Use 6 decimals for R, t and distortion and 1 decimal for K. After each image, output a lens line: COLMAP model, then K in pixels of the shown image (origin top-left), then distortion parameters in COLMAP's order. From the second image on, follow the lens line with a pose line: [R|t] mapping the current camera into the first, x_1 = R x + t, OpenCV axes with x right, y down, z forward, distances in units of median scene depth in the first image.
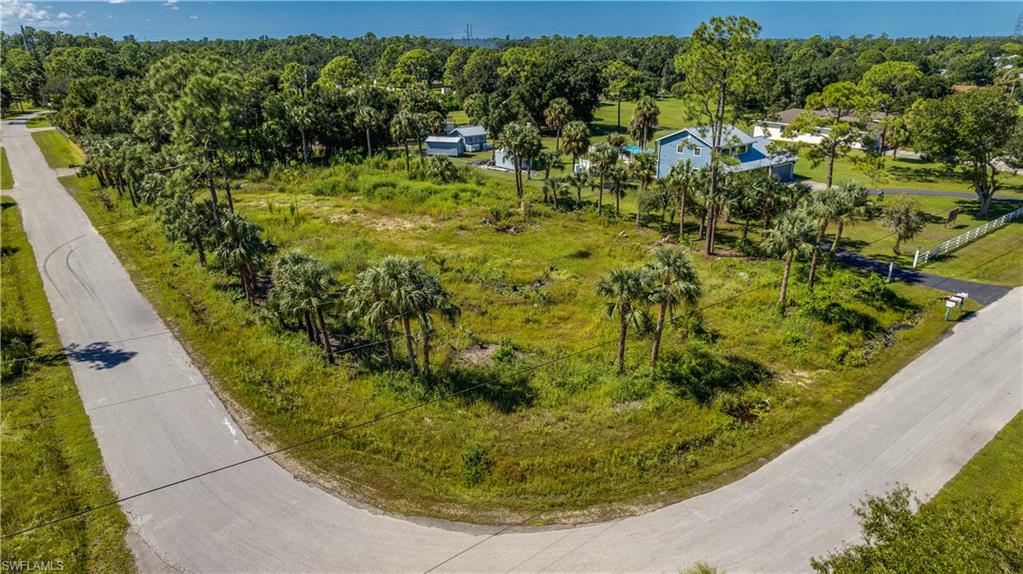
lens RADIAL K [[650.0, 0, 511.5], [0, 650.0, 287.0], [0, 0, 1]] dist [-0.048102, 0.068374]
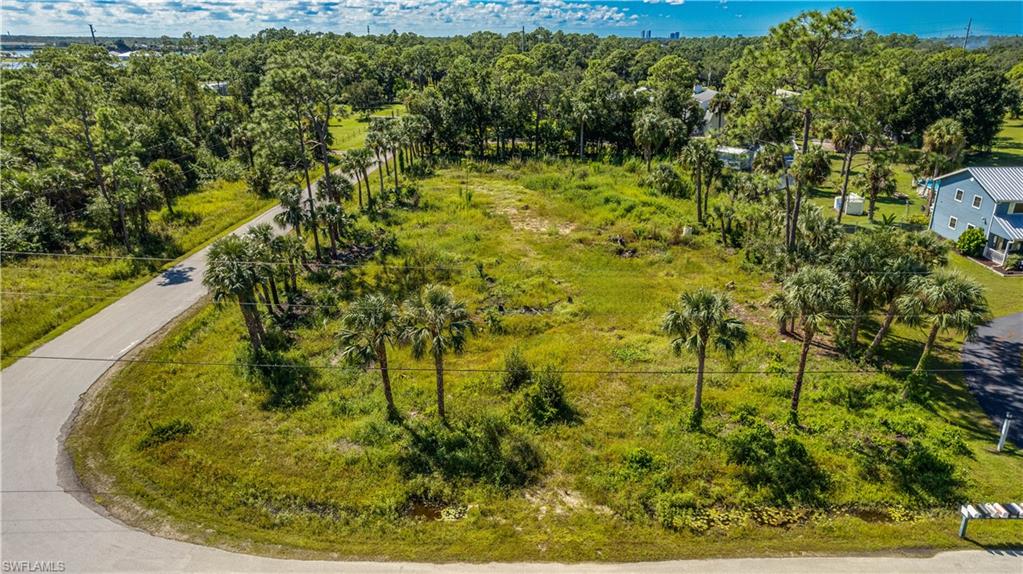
lens RADIAL K [[650.0, 0, 511.5], [0, 650.0, 287.0], [0, 0, 1]] dist [-0.048102, 0.068374]
pose [[0.789162, 0.223974, -0.571890, 0.780740], [-0.222536, 0.972139, 0.073645, -0.143548], [0.572451, 0.069148, 0.817018, 0.349710]]
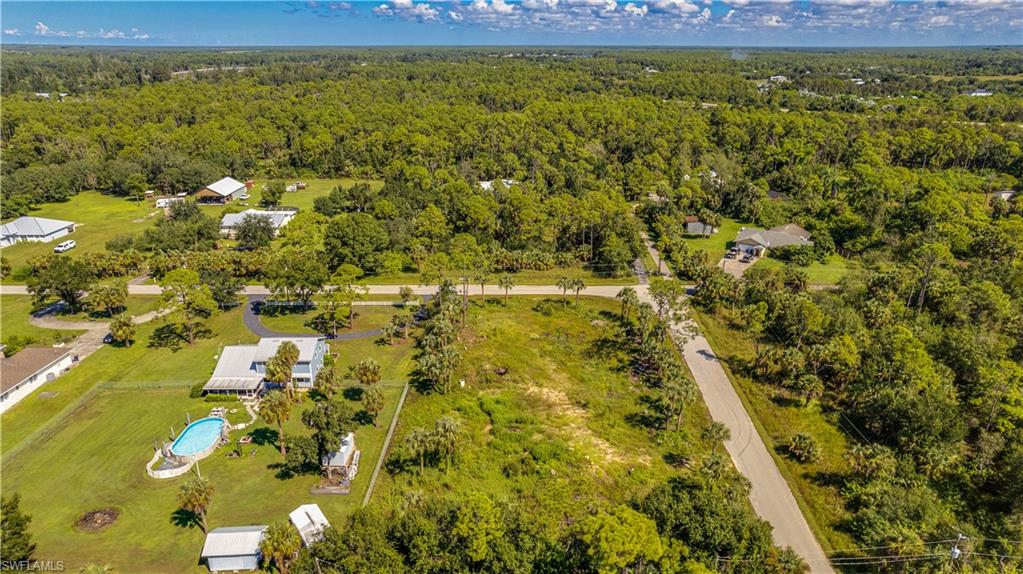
lens RADIAL K [[652.1, 0, 516.5], [0, 652.1, 304.1], [0, 0, 1]] dist [-0.045192, 0.065741]
pose [[-0.766877, -0.235178, 0.597152, -1.873836], [0.225729, 0.772157, 0.593987, -2.272071], [-0.600788, 0.590309, -0.539063, 3.309859]]
